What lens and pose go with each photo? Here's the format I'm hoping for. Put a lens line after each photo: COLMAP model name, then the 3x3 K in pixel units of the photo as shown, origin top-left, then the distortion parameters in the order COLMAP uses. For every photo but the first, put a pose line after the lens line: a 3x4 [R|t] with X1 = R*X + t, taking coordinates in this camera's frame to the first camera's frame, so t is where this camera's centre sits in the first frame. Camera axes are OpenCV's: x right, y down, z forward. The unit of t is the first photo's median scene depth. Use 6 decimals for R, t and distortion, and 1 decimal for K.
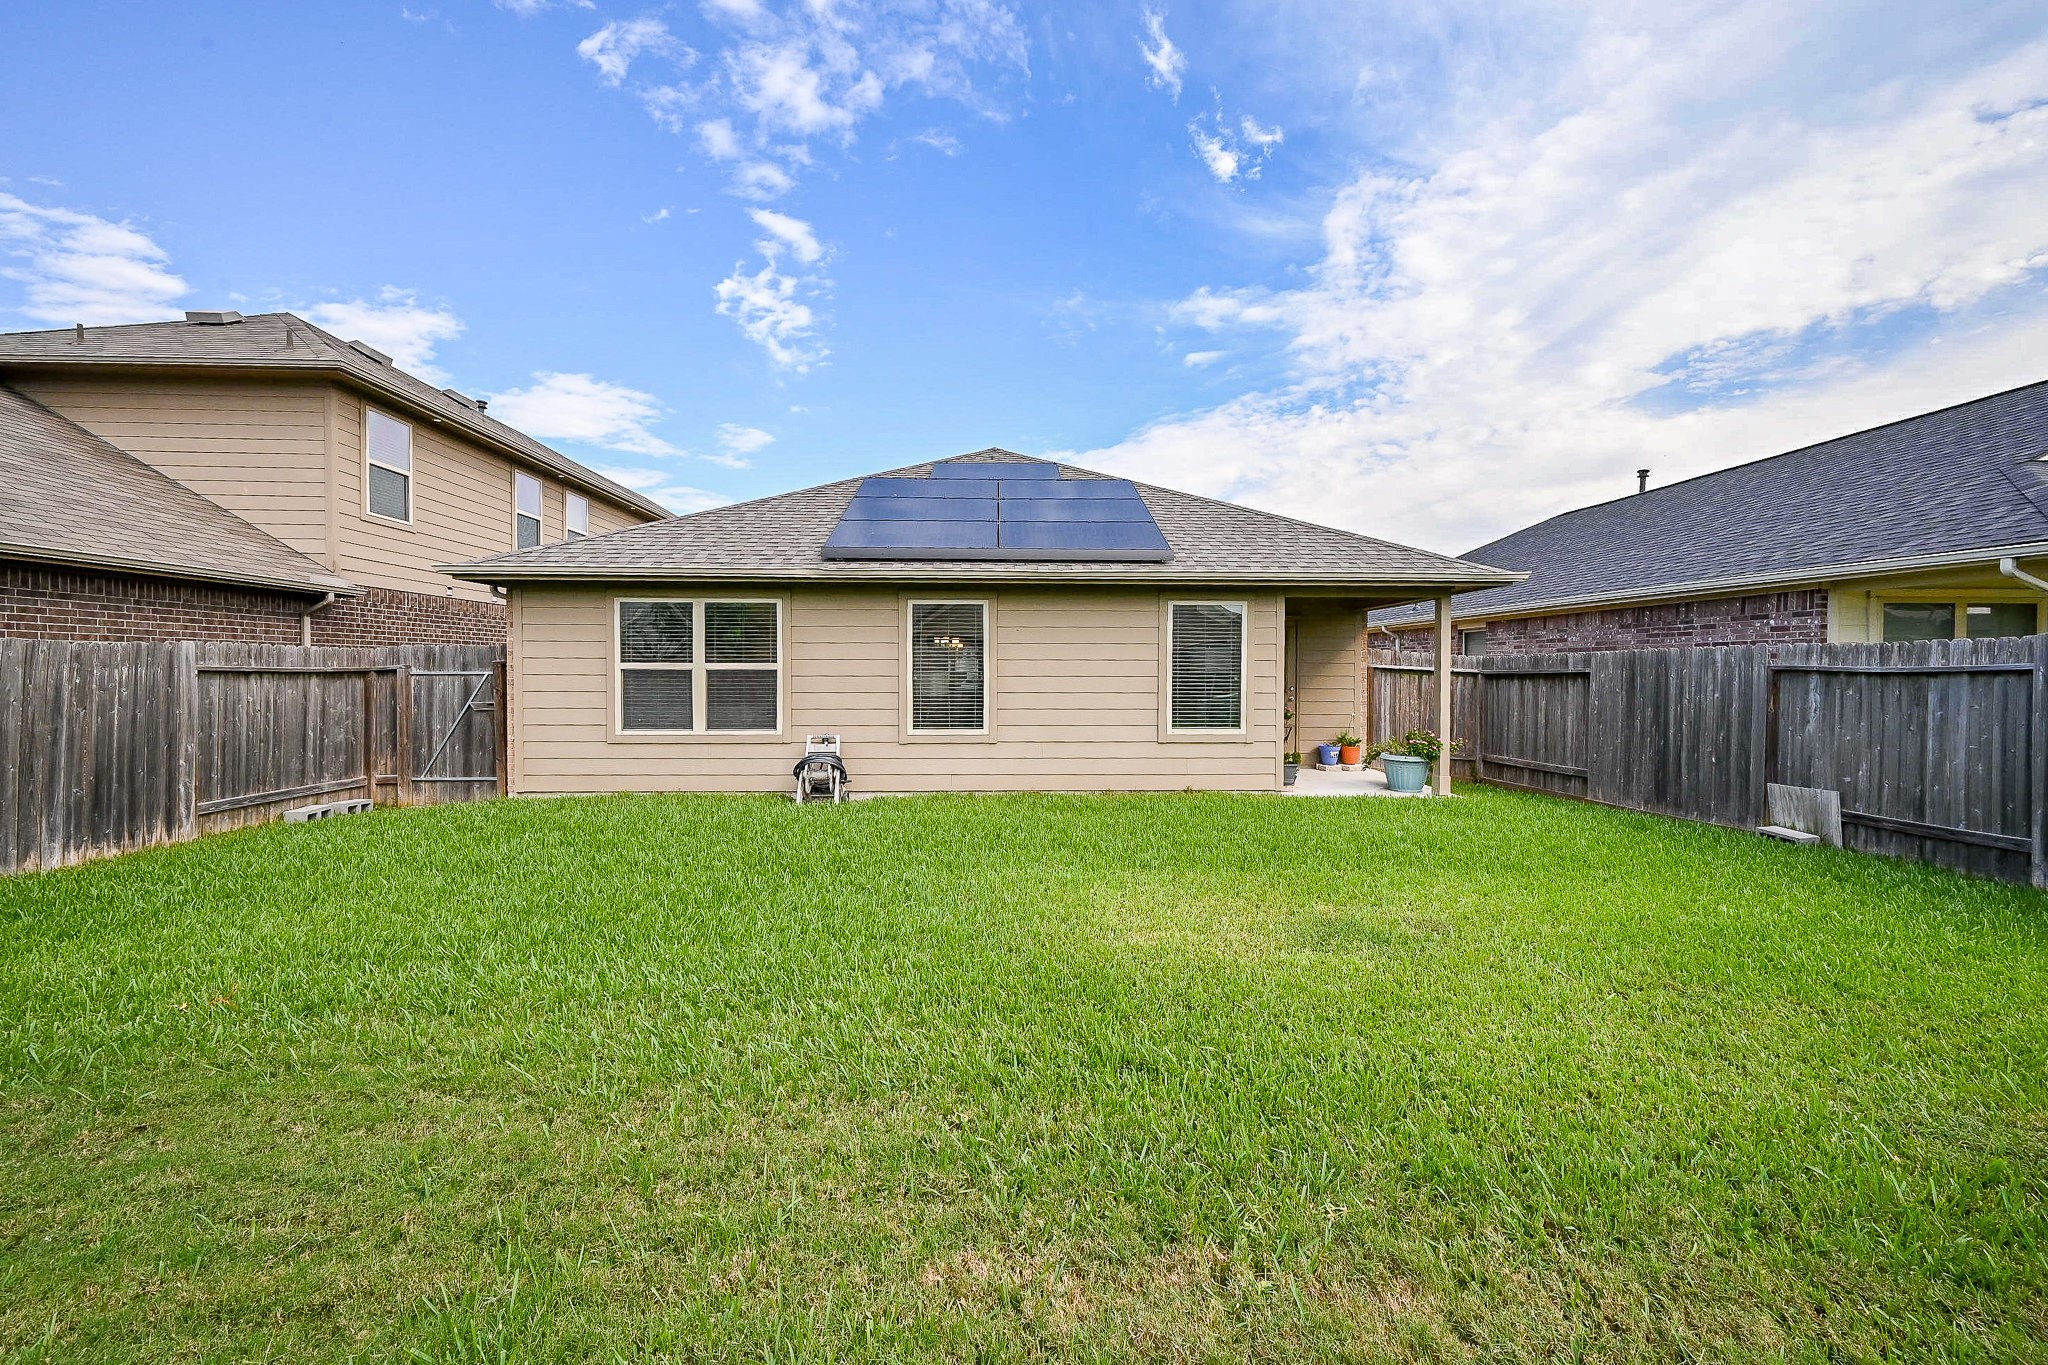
lens RADIAL K [[826.9, 0, 1023.0], [0, 826.9, 674.4], [0, 0, 1]] dist [-0.003384, -0.000087]
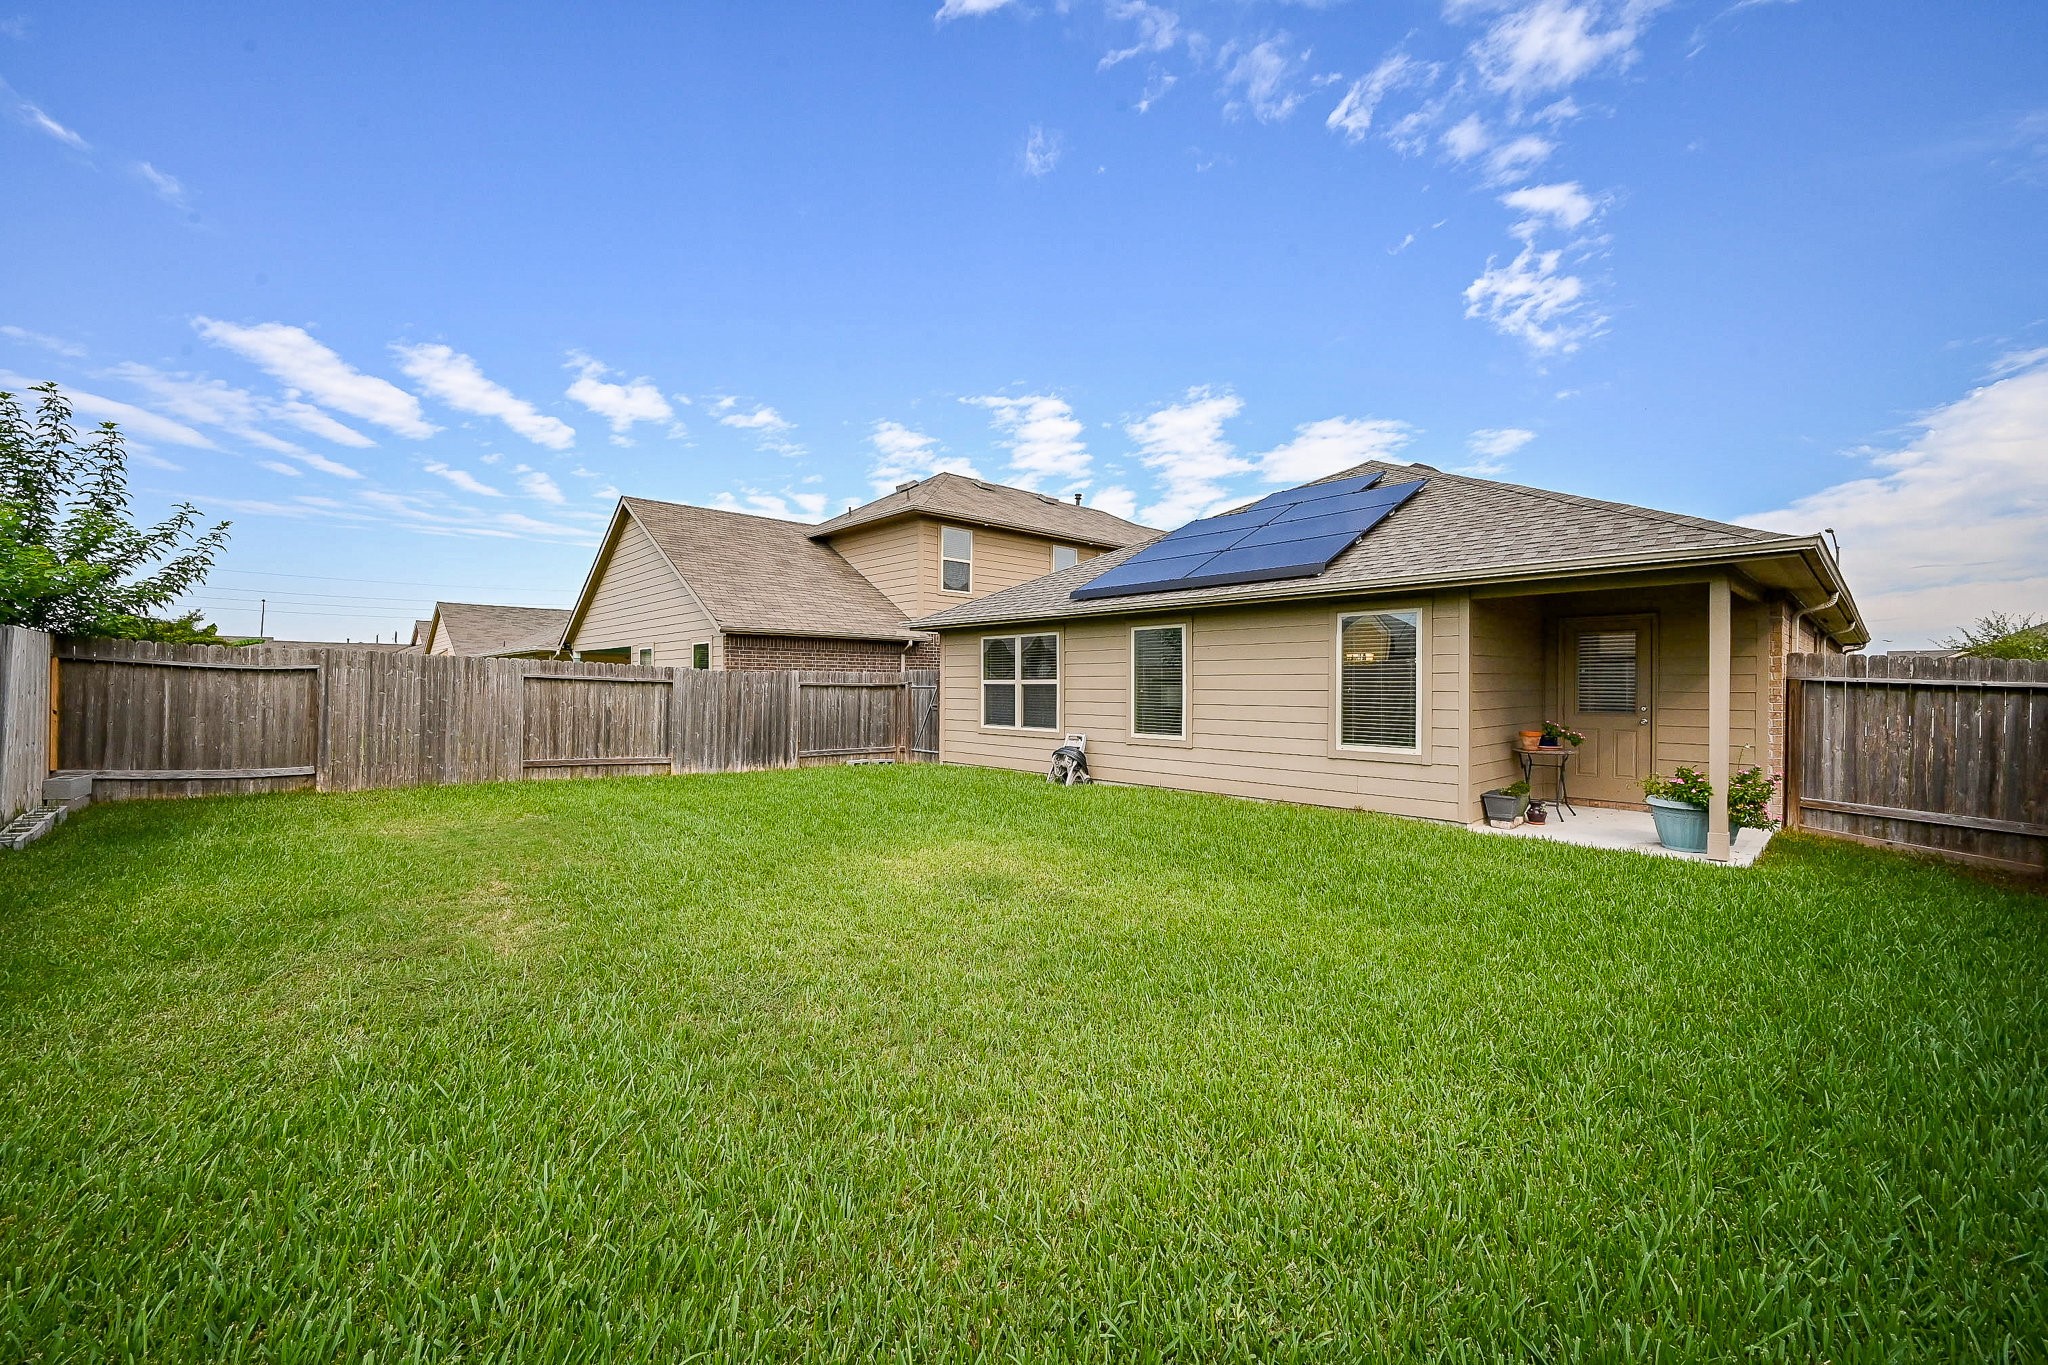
lens RADIAL K [[800.2, 0, 1024.0], [0, 800.2, 682.5], [0, 0, 1]] dist [0.008834, -0.005407]
pose [[0.654748, -0.003582, -0.755839, 0.656676], [-0.005854, 0.999935, -0.009810, 0.004182], [0.755824, 0.010848, 0.654685, 0.101531]]
